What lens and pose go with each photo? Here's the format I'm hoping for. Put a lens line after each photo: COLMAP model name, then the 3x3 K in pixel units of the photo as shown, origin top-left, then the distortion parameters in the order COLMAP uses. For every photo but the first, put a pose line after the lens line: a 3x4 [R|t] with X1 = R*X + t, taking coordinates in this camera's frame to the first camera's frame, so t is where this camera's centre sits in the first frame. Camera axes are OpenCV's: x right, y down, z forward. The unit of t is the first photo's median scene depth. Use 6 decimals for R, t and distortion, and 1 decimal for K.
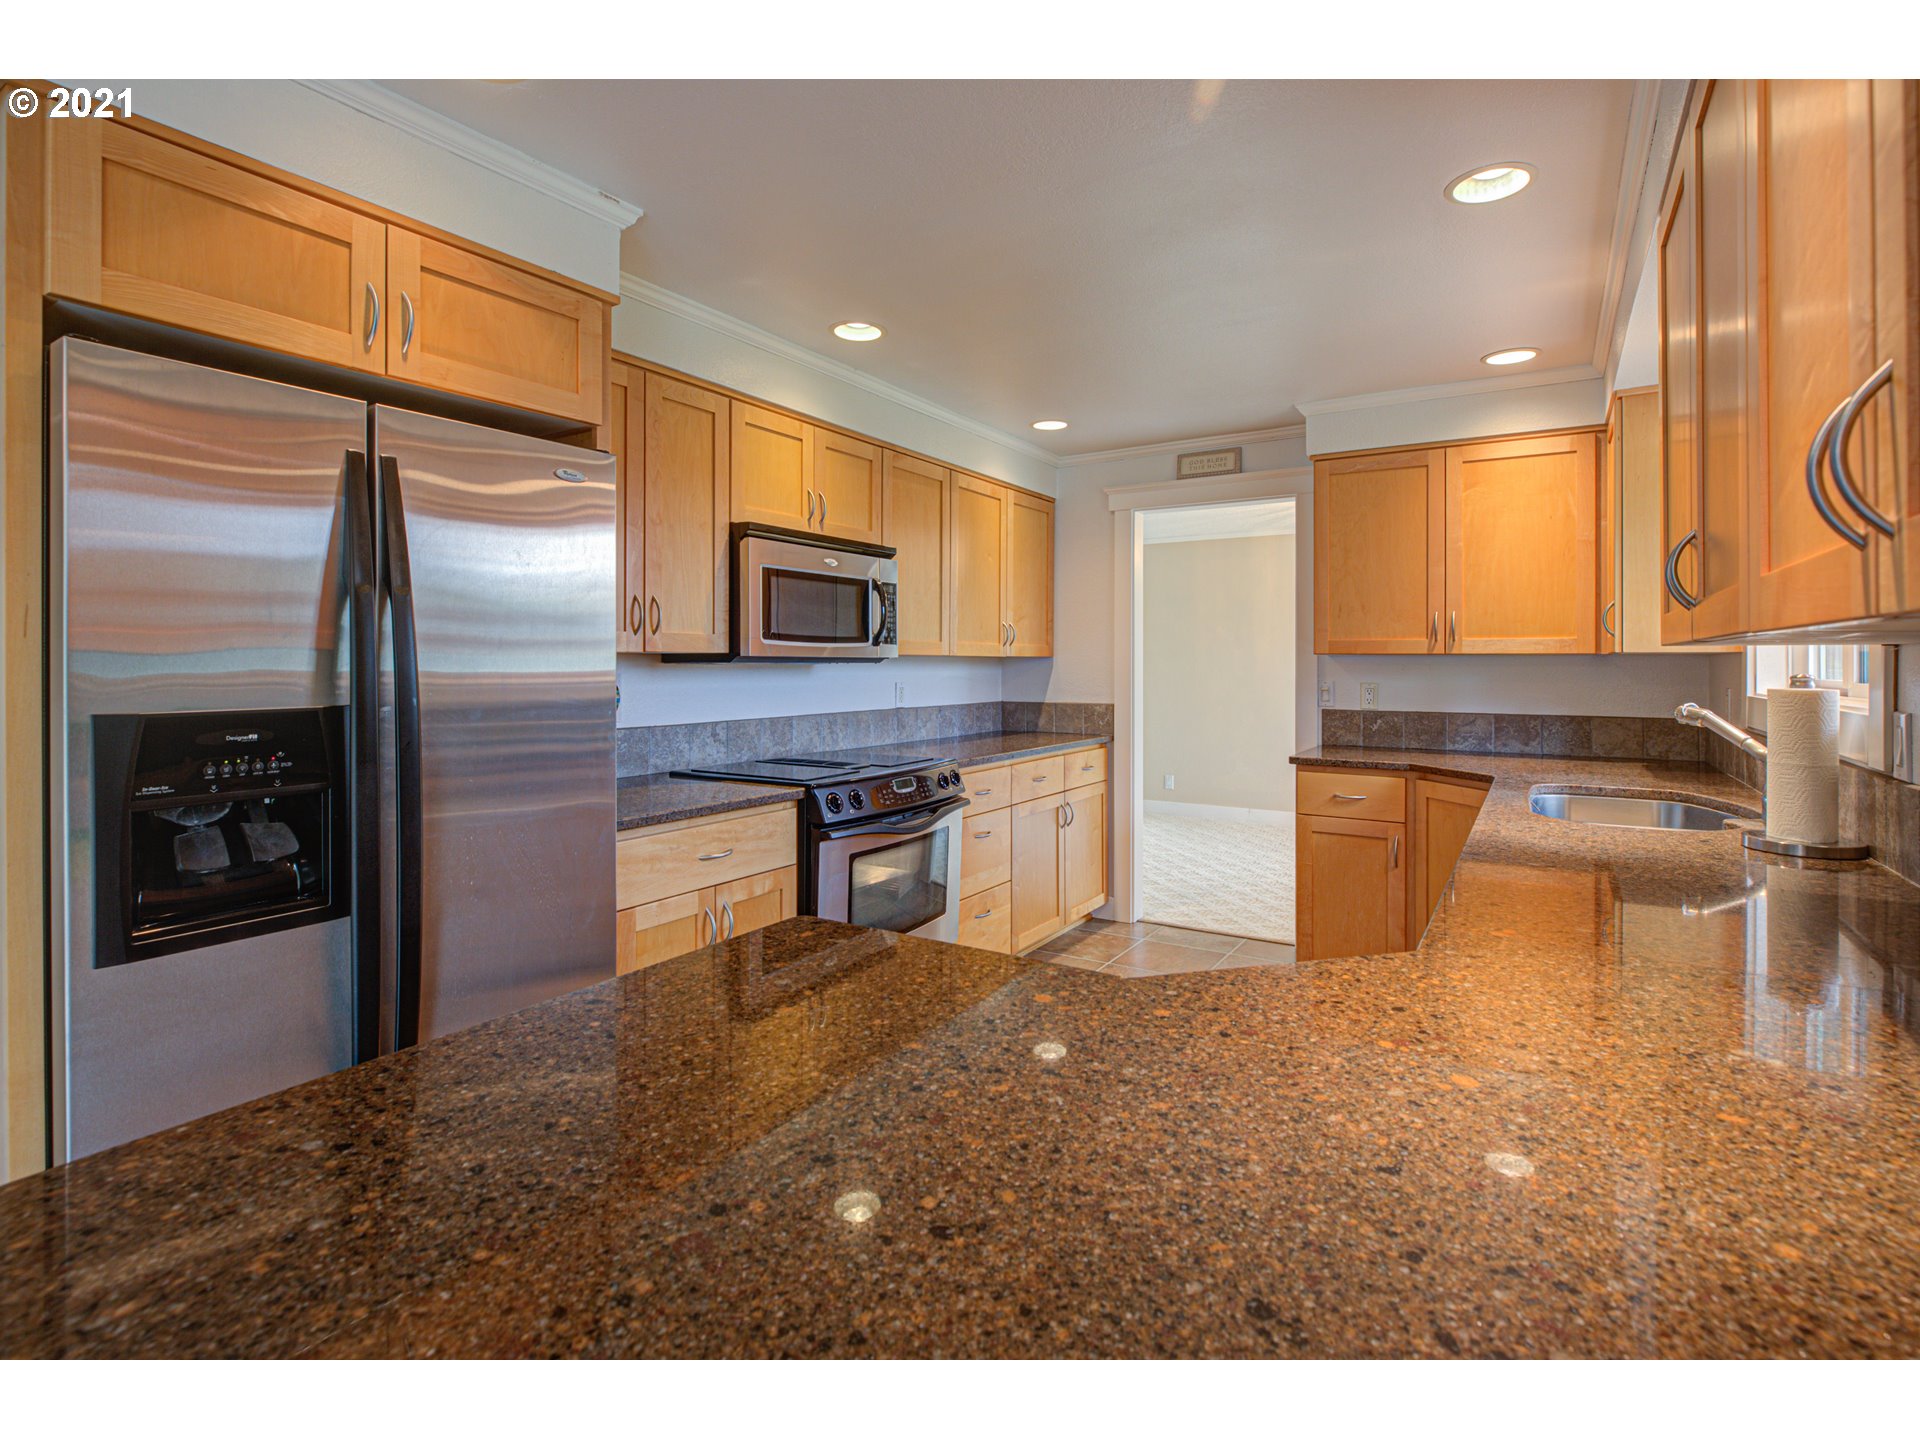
lens RADIAL K [[924.4, 0, 975.0], [0, 924.4, 663.9], [0, 0, 1]] dist [-0.002965, -0.000319]
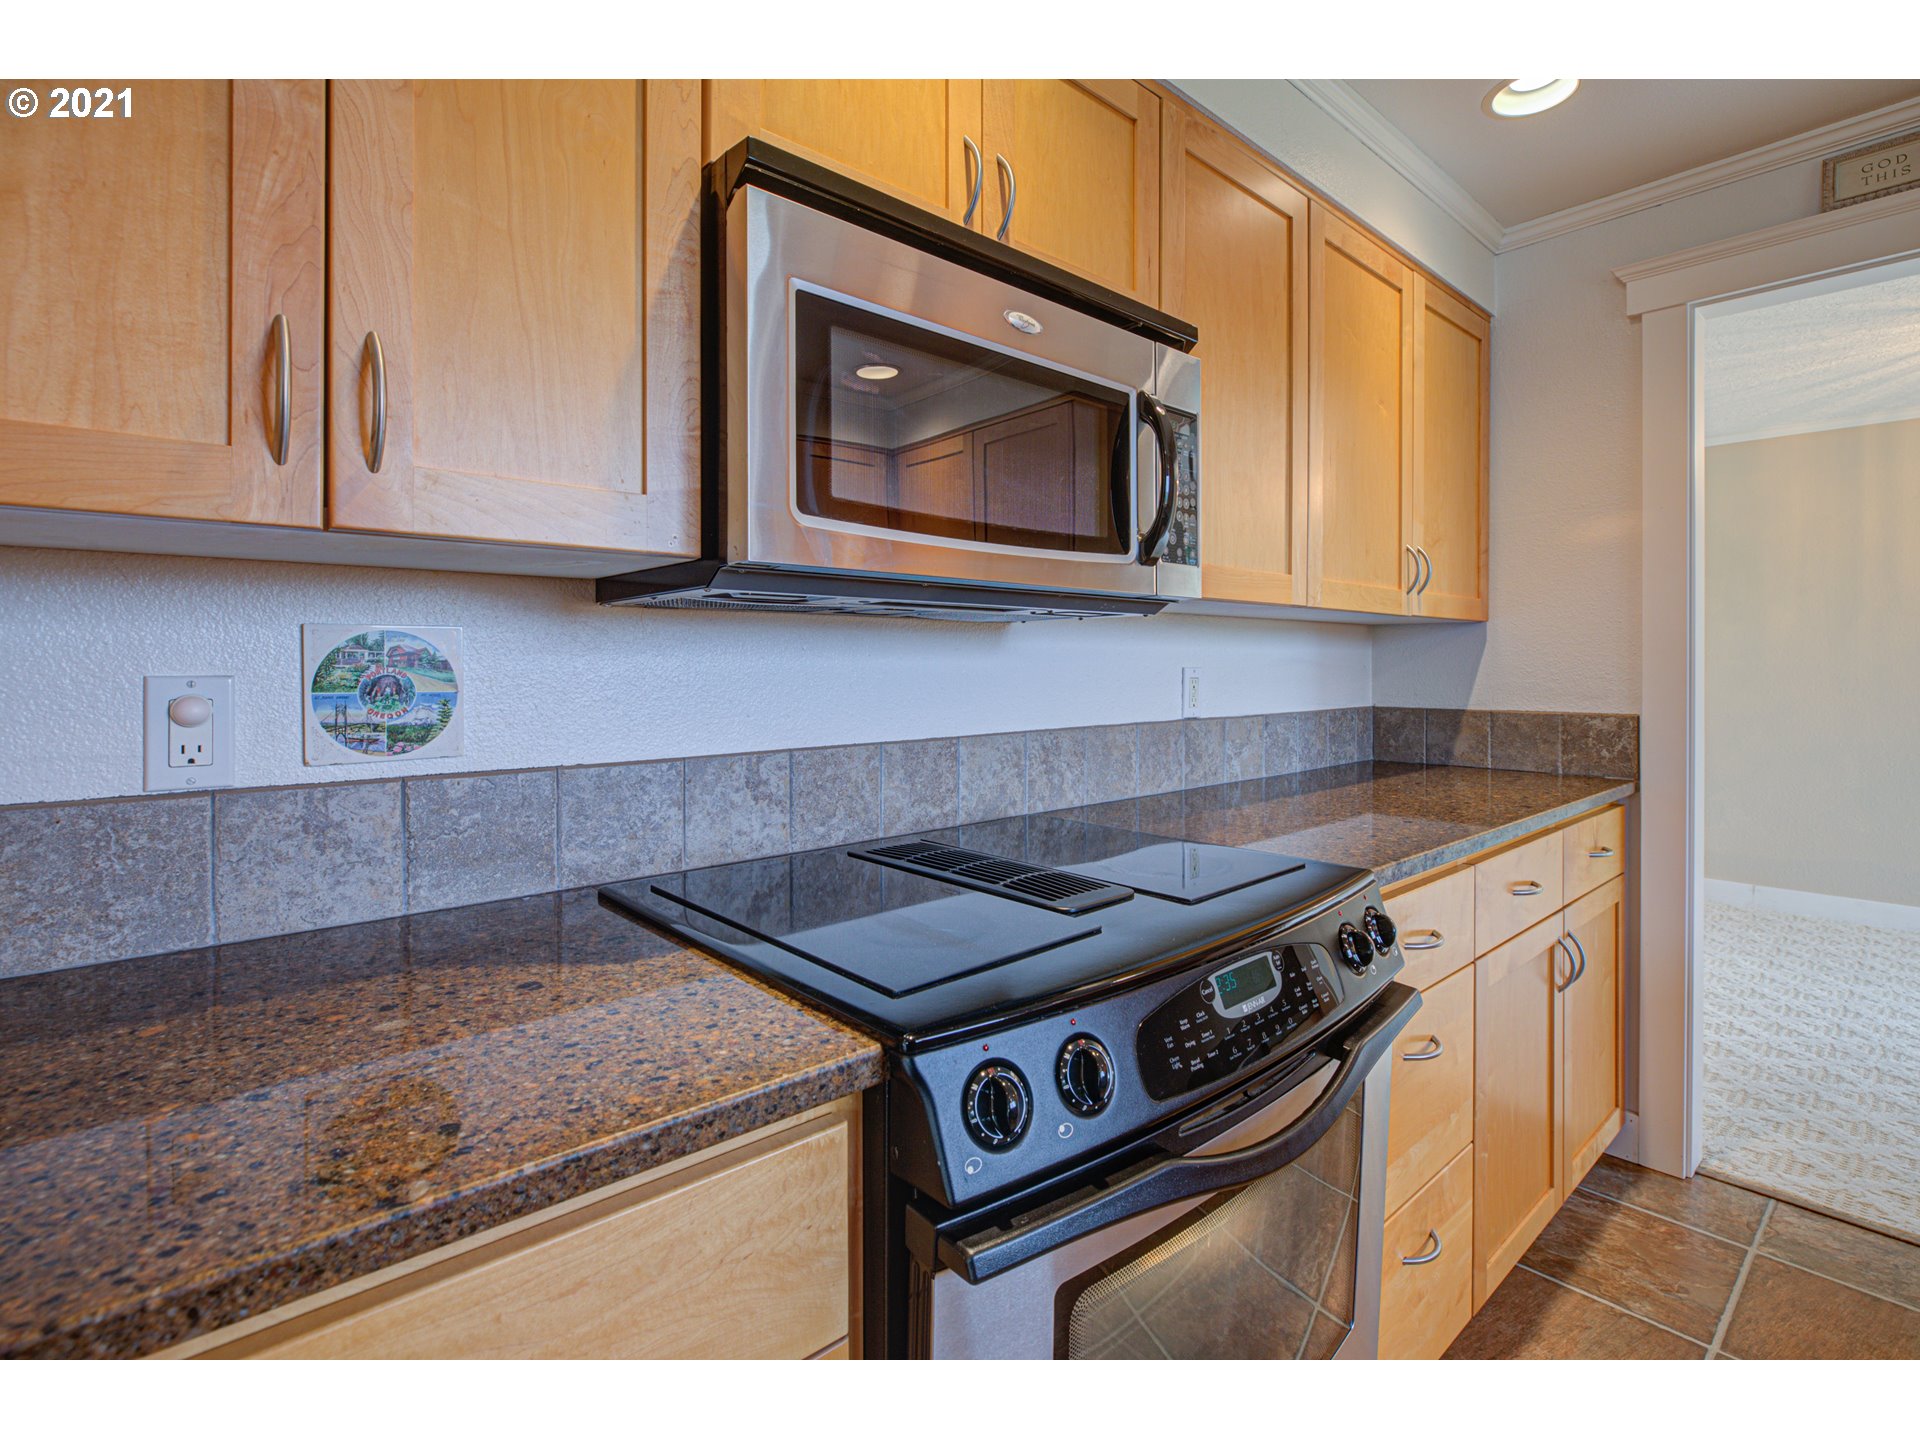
lens RADIAL K [[924.4, 0, 975.0], [0, 924.4, 663.9], [0, 0, 1]] dist [-0.002965, -0.000319]
pose [[0.961770, -0.000364, -0.273857, -0.065416], [0.000620, 0.999999, 0.000847, 0.020292], [0.273857, -0.000984, 0.961770, 0.563883]]
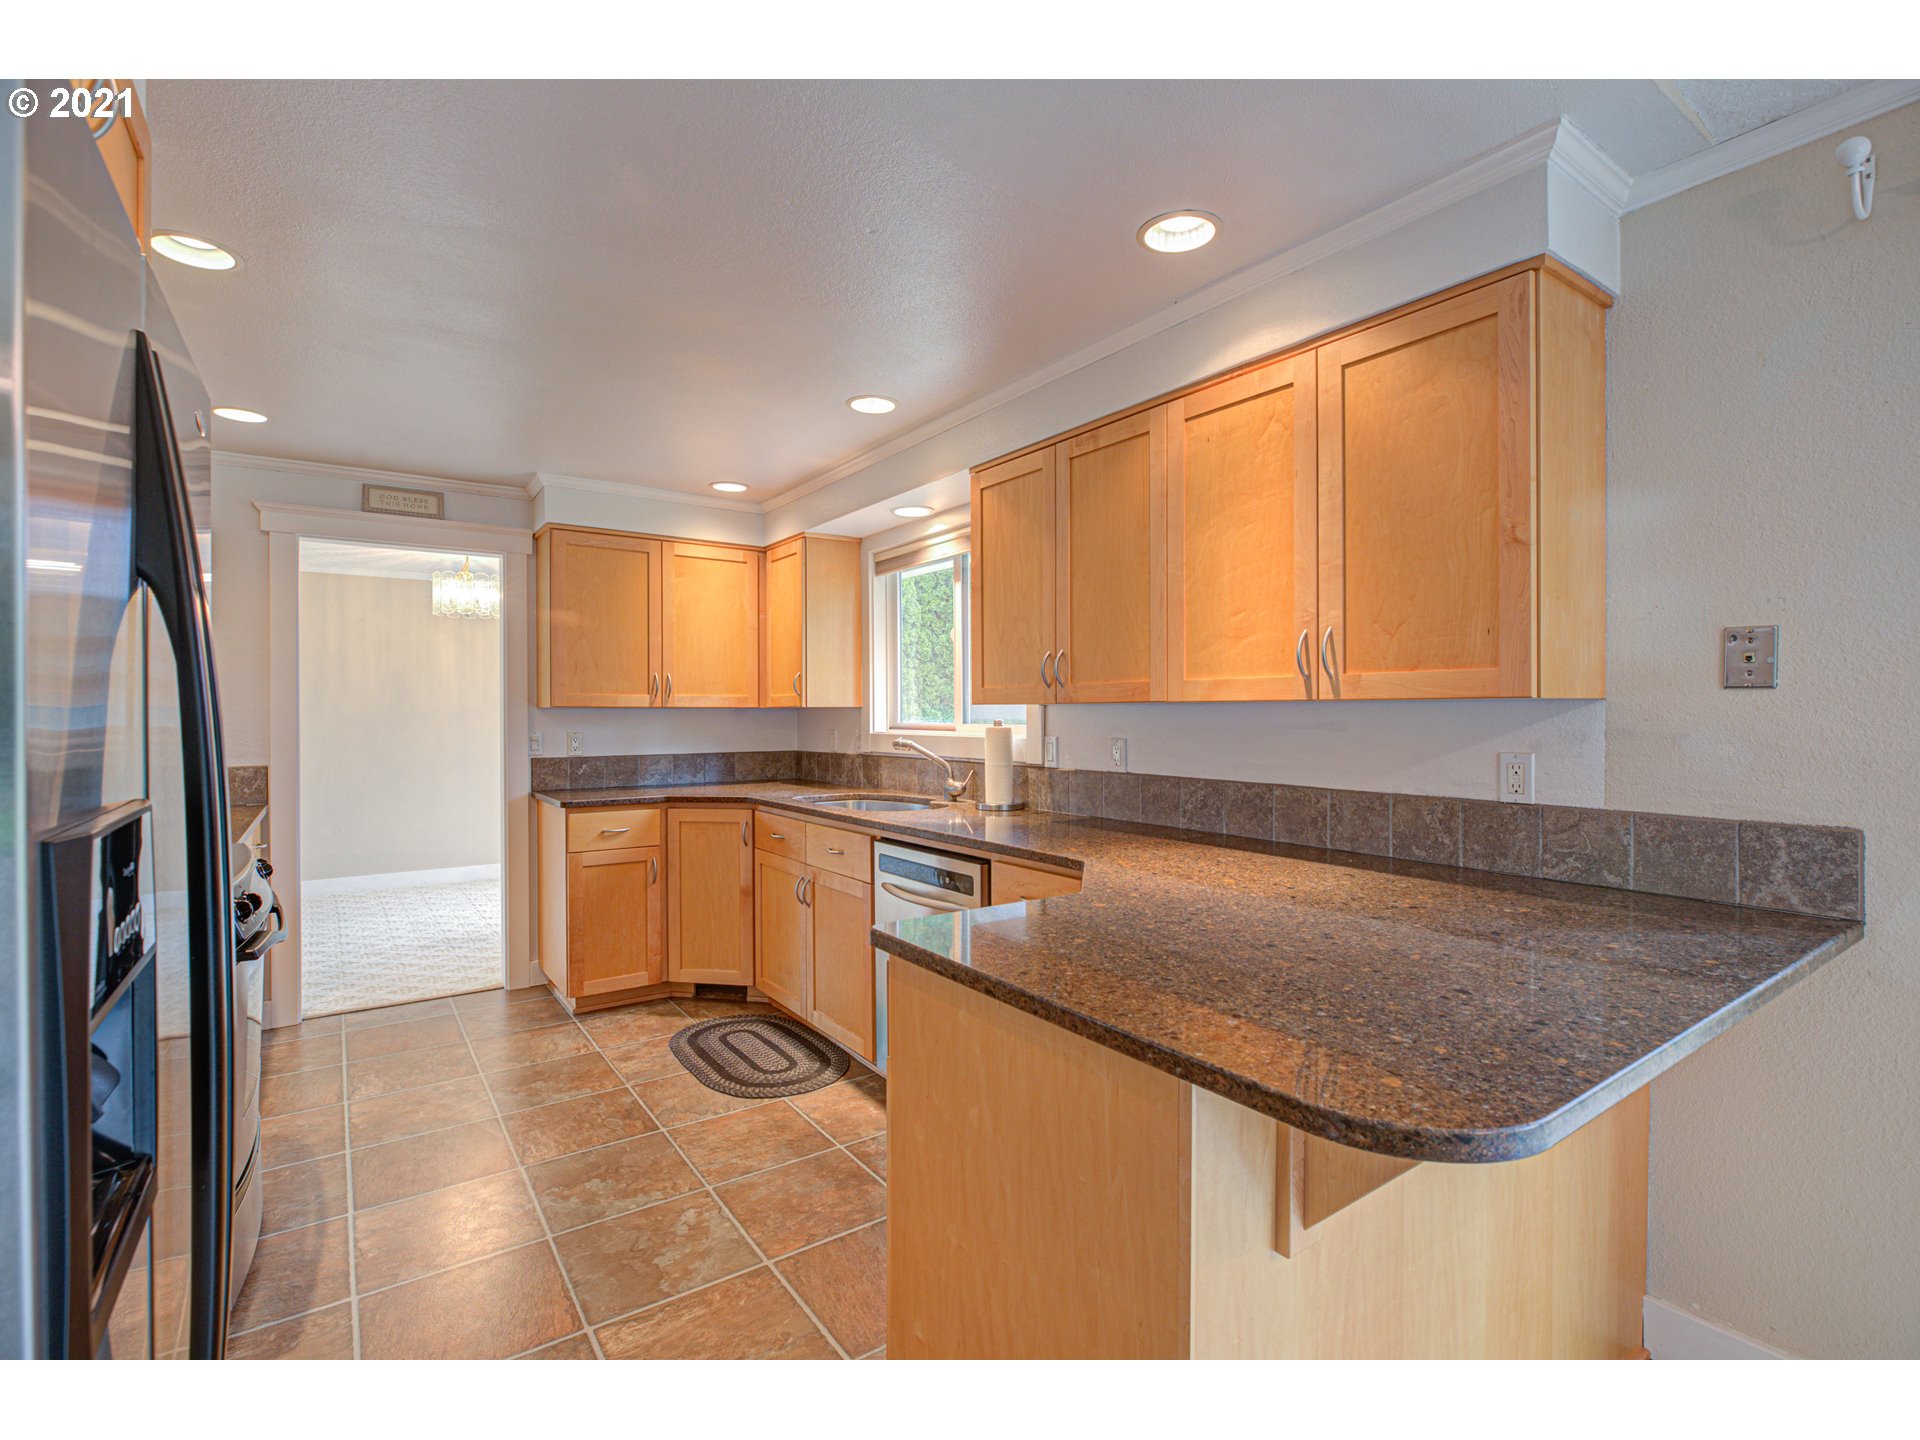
lens RADIAL K [[880.1, 0, 963.3], [0, 880.1, 714.7], [0, 0, 1]] dist [-0.005822, -0.000424]
pose [[0.386143, -0.004061, 0.922430, -0.419617], [0.004187, 0.999988, 0.002649, -0.002113], [-0.922429, 0.002839, 0.386155, 0.166438]]
